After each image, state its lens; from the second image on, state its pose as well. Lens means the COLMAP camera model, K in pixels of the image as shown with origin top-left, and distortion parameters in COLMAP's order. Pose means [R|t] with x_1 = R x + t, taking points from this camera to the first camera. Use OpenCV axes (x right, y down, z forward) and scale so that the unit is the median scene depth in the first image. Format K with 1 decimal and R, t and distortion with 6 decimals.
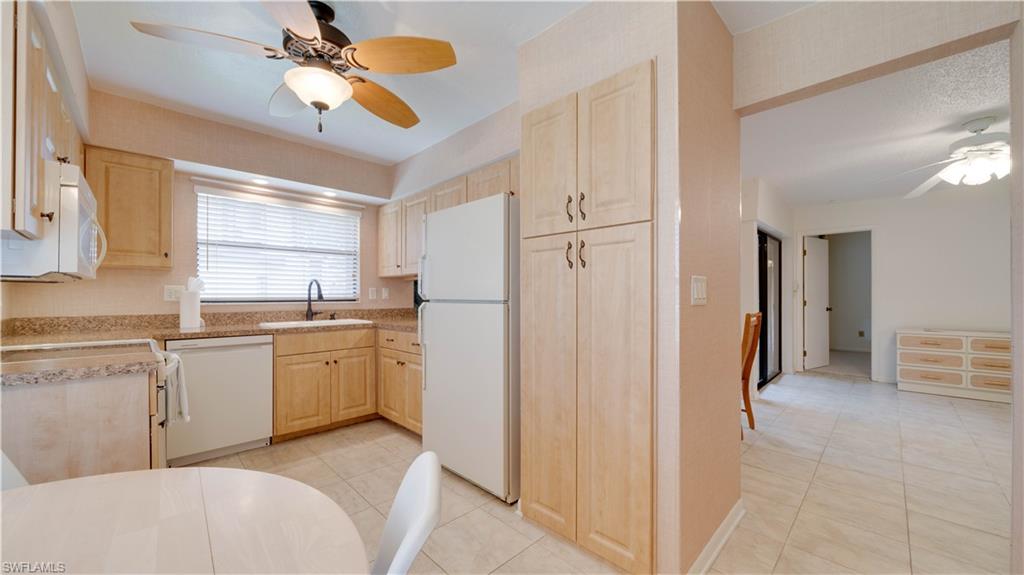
lens RADIAL K [[382.4, 0, 513.2], [0, 382.4, 294.4], [0, 0, 1]] dist [-0.000222, 0.000067]
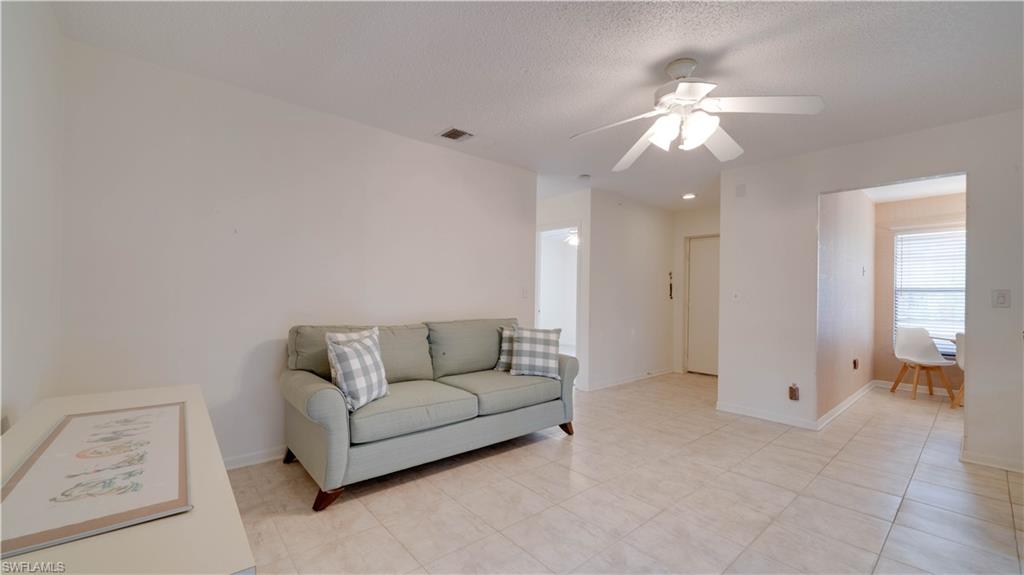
lens RADIAL K [[408.8, 0, 510.1], [0, 408.8, 293.8], [0, 0, 1]] dist [-0.002211, -0.000156]
pose [[-0.996477, -0.014137, 0.082671, 1.410739], [-0.014867, 0.999856, -0.008218, 0.006268], [-0.082543, -0.009418, -0.996543, 1.743544]]
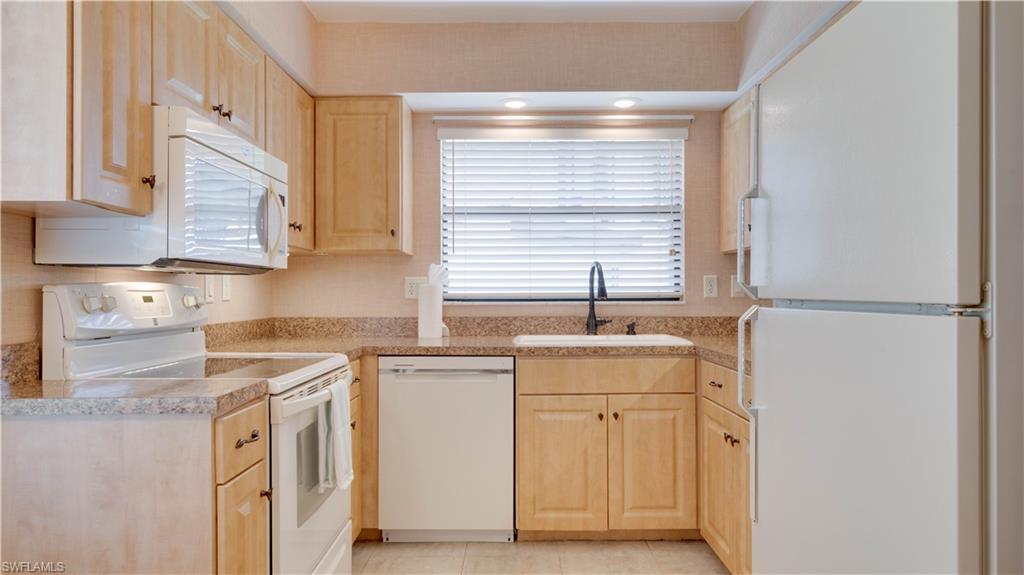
lens RADIAL K [[630.6, 0, 503.5], [0, 630.6, 292.8], [0, 0, 1]] dist [-0.001287, 0.000870]
pose [[0.699050, -0.000581, -0.715072, 0.049515], [0.005128, 0.999978, 0.004200, 0.002349], [0.715054, -0.006603, 0.699038, 0.290942]]
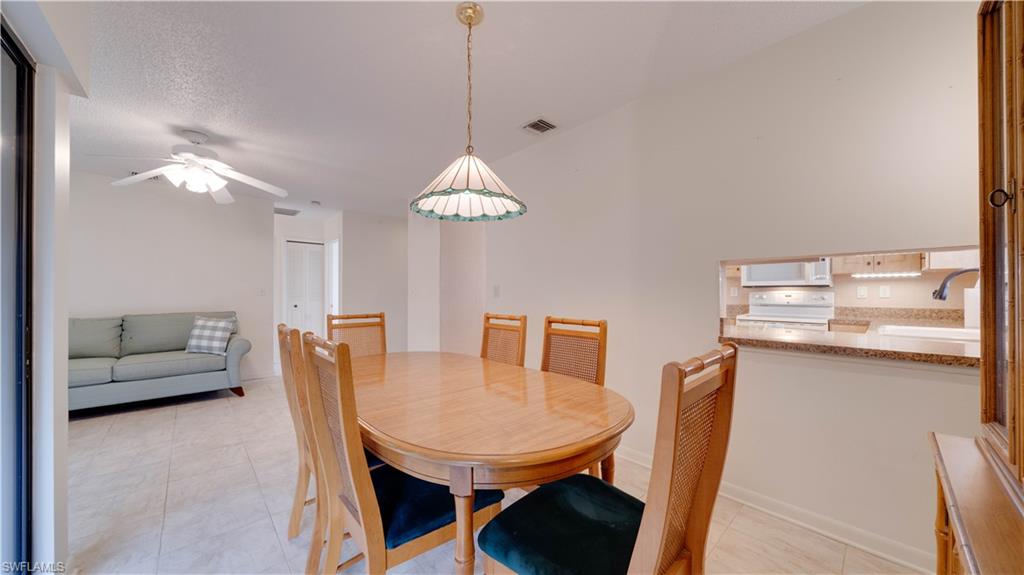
lens RADIAL K [[350.2, 0, 503.3], [0, 350.2, 293.0], [0, 0, 1]] dist [-0.000761, -0.000064]
pose [[-0.998363, 0.001289, 0.057179, 0.270699], [0.000754, 0.999956, -0.009378, 0.010513], [-0.057189, -0.009320, -0.998320, 1.851194]]
